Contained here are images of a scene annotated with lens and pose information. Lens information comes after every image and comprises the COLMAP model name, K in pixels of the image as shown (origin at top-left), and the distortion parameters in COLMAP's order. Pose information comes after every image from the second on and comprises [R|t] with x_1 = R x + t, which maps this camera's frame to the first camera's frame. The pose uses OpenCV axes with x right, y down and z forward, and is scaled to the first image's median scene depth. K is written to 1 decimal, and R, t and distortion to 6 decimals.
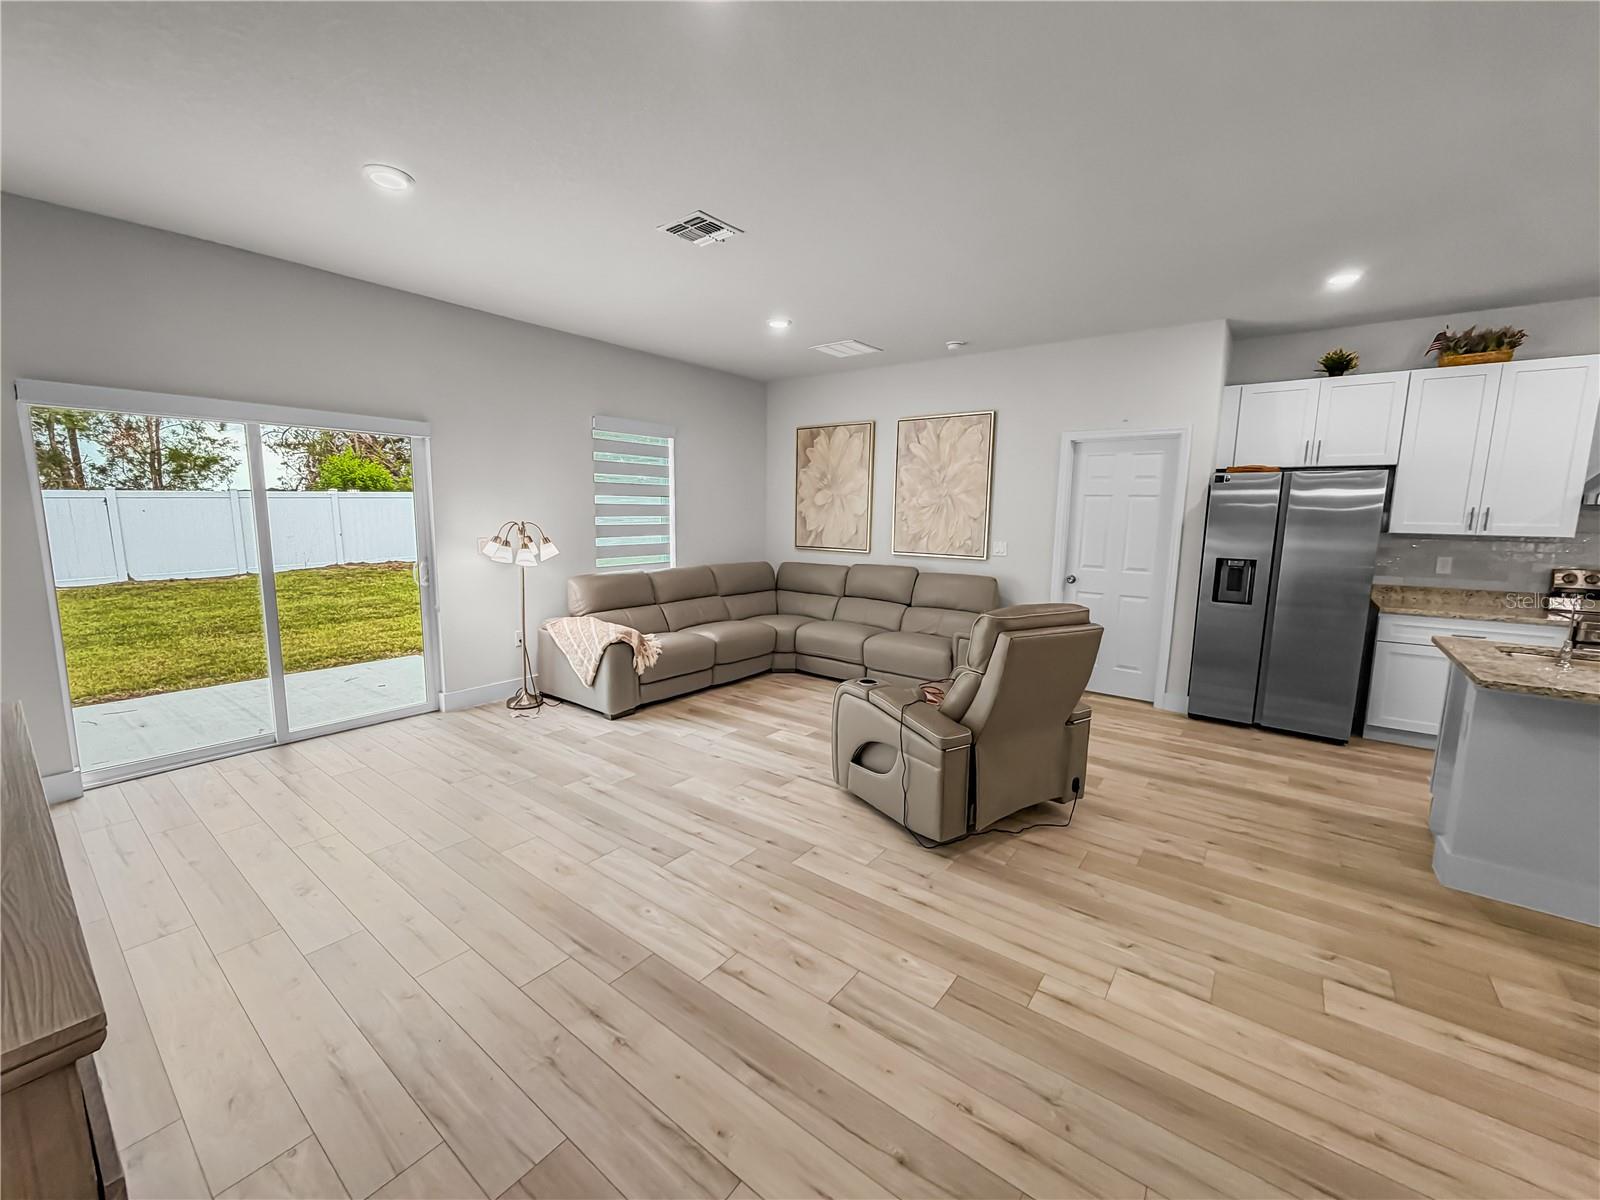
lens RADIAL K [[643.0, 0, 802.3], [0, 643.0, 592.2], [0, 0, 1]] dist [-0.000106, -0.000346]
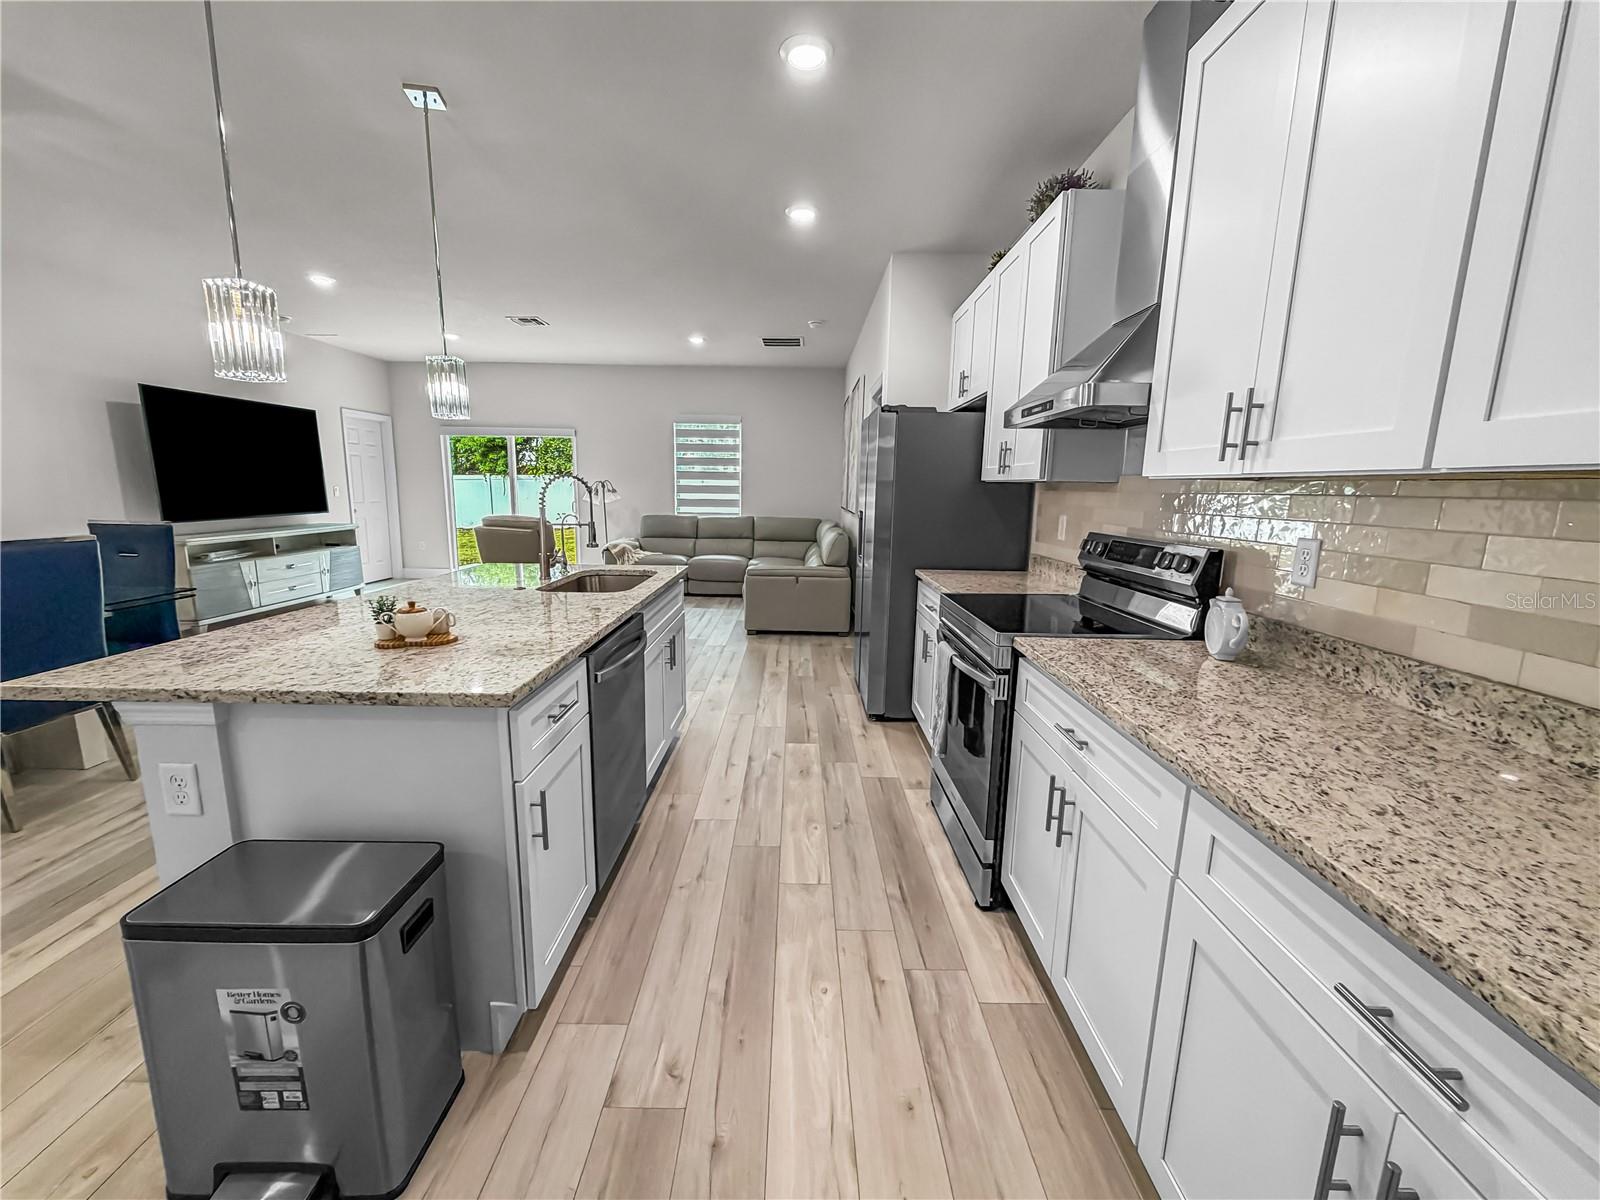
lens RADIAL K [[643.0, 0, 802.3], [0, 643.0, 592.2], [0, 0, 1]] dist [-0.000106, -0.000346]
pose [[0.614032, 0.126388, -0.779096, 1.350890], [-0.109947, 0.991169, 0.074138, 0.006859], [0.781586, 0.040136, 0.622506, 0.334405]]
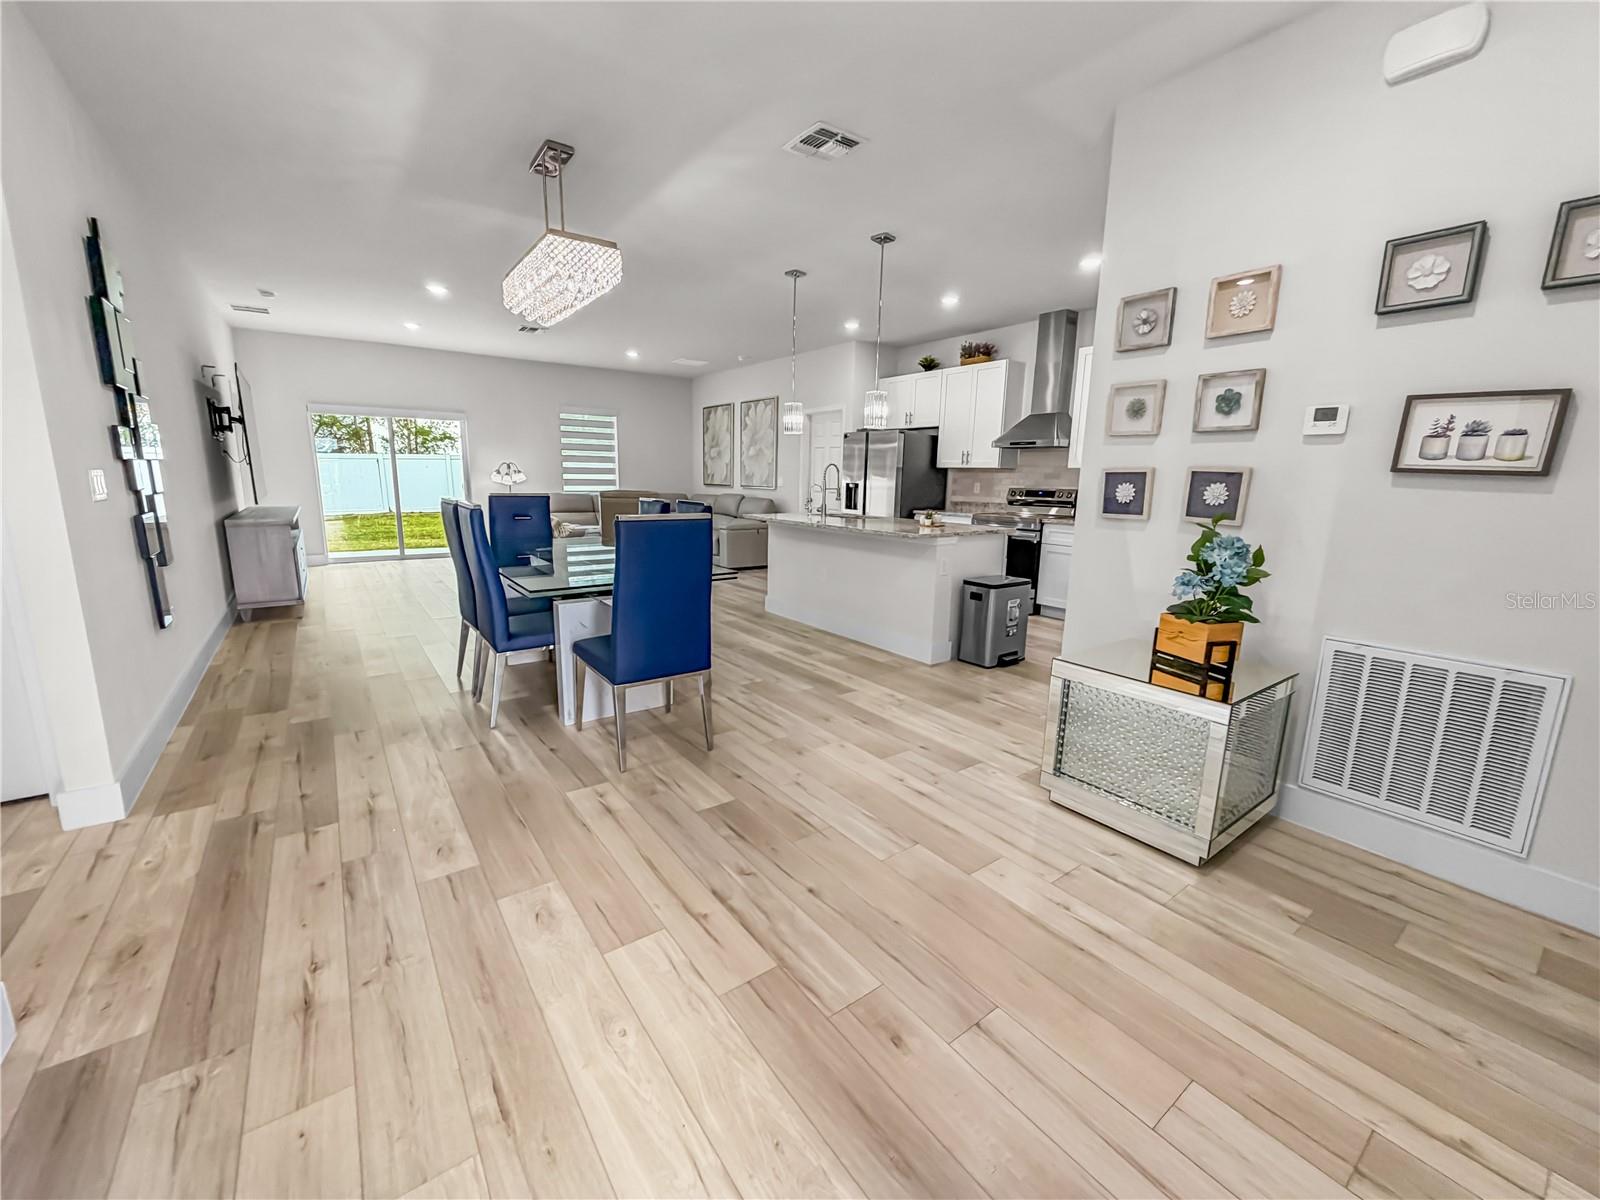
lens RADIAL K [[643.0, 0, 802.3], [0, 643.0, 592.2], [0, 0, 1]] dist [-0.000106, -0.000346]
pose [[0.962021, 0.051137, -0.268141, 1.001398], [-0.036873, 0.997637, 0.057968, 0.141636], [0.270472, -0.045879, 0.961634, -0.693601]]
